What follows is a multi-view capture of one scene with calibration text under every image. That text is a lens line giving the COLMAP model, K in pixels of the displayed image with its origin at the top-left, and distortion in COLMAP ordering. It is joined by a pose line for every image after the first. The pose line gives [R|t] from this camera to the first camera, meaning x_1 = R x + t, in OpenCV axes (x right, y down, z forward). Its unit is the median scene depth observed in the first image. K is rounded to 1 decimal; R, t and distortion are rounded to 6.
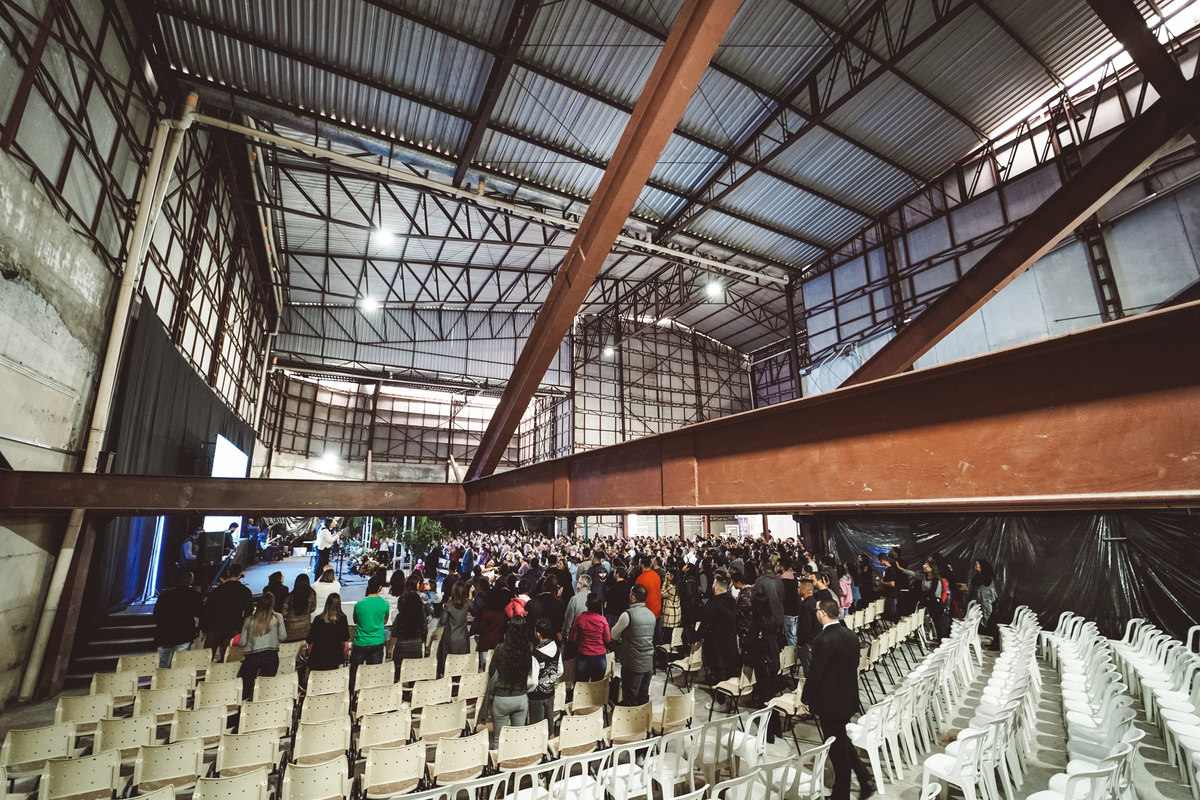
lens RADIAL K [[497.1, 0, 597.5], [0, 497.1, 395.5], [0, 0, 1]] dist [-0.014407, 0.000189]
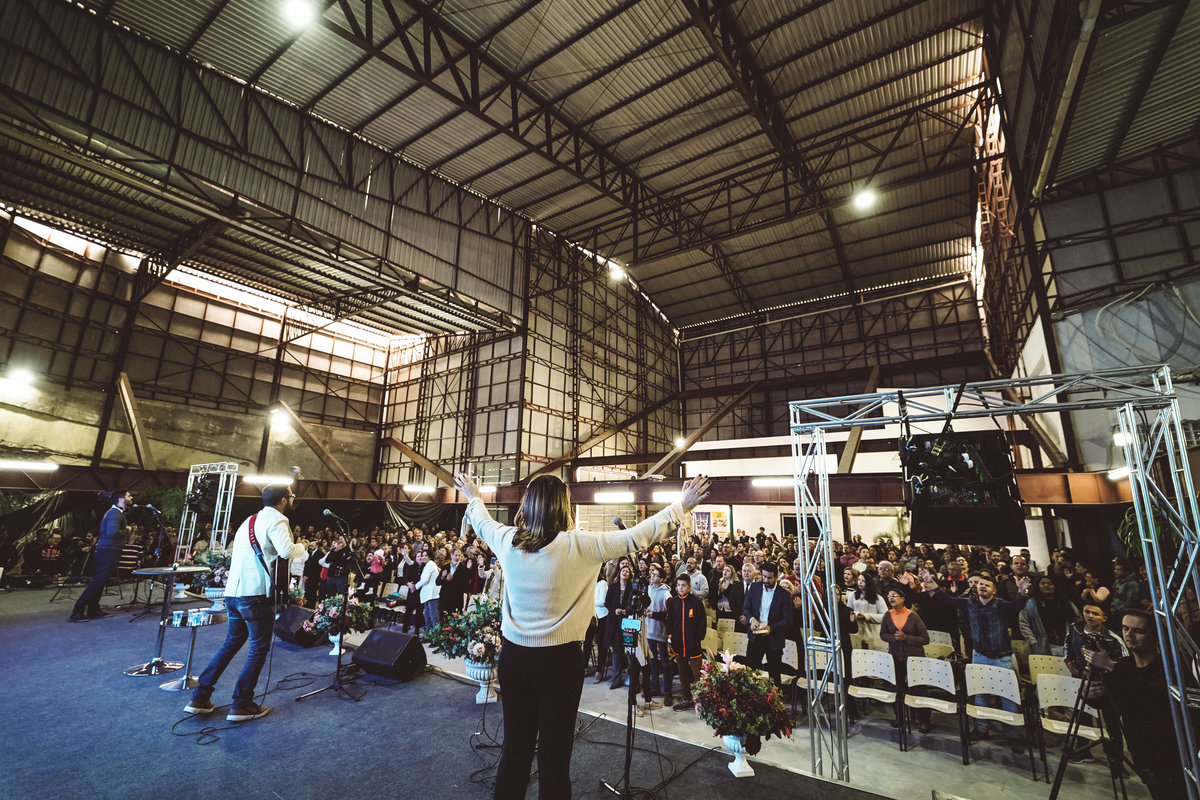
lens RADIAL K [[497.1, 0, 601.6], [0, 497.1, 402.4], [0, 0, 1]] dist [-0.014407, 0.000189]
pose [[0.890198, 0.117218, 0.440235, -0.216073], [-0.129109, 0.991626, -0.002961, 0.073770], [-0.436896, -0.054203, 0.897878, 0.278608]]
